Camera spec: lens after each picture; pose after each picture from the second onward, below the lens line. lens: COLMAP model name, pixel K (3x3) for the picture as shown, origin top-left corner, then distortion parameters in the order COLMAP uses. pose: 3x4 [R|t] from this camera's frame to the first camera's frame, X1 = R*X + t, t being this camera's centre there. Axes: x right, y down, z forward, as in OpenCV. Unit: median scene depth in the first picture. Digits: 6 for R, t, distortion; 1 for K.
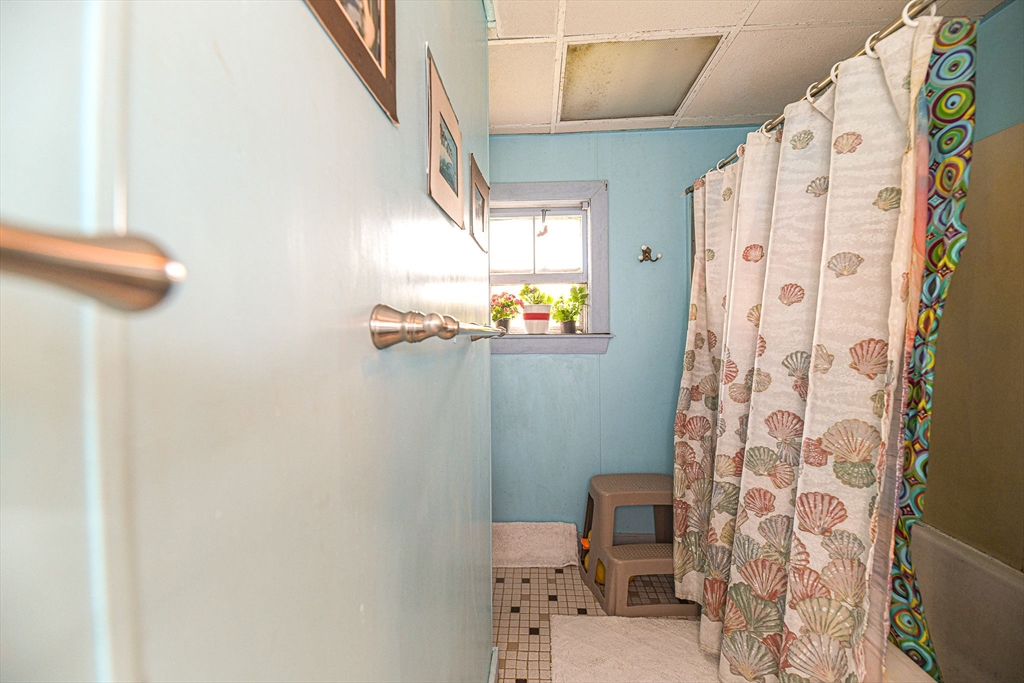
lens RADIAL K [[413.0, 0, 512.4], [0, 413.0, 342.2], [0, 0, 1]] dist [0.002109, -0.004112]
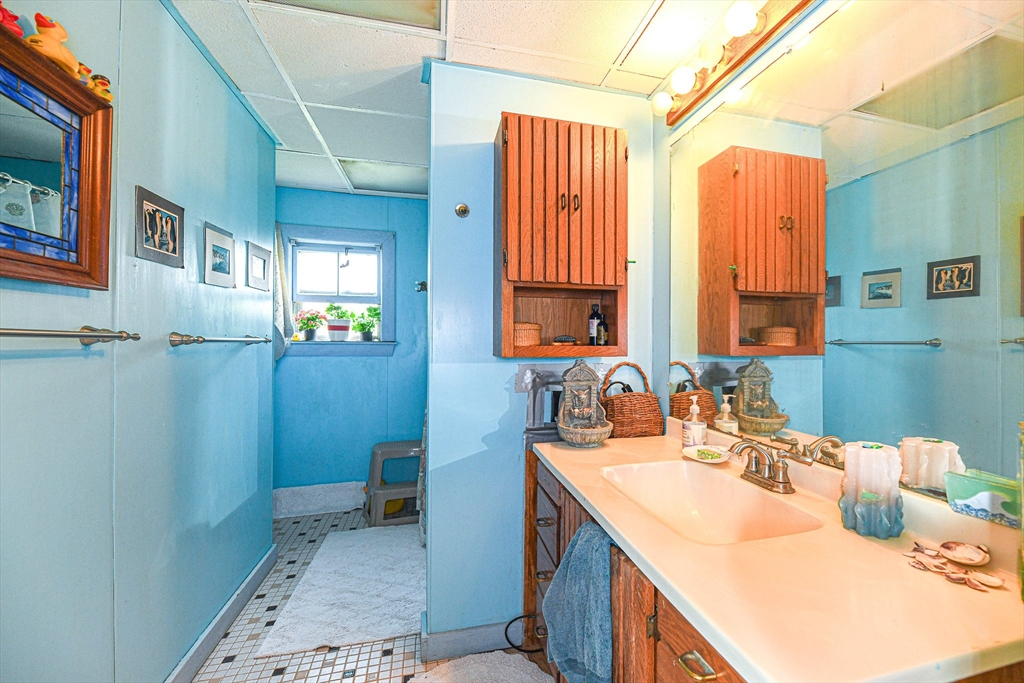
lens RADIAL K [[413.0, 0, 512.4], [0, 413.0, 342.2], [0, 0, 1]] dist [0.002109, -0.004112]
pose [[0.951033, 0.012963, 0.308816, 0.182090], [-0.007644, 0.999801, -0.018430, 0.003591], [-0.308993, 0.015167, 0.950943, -0.435229]]
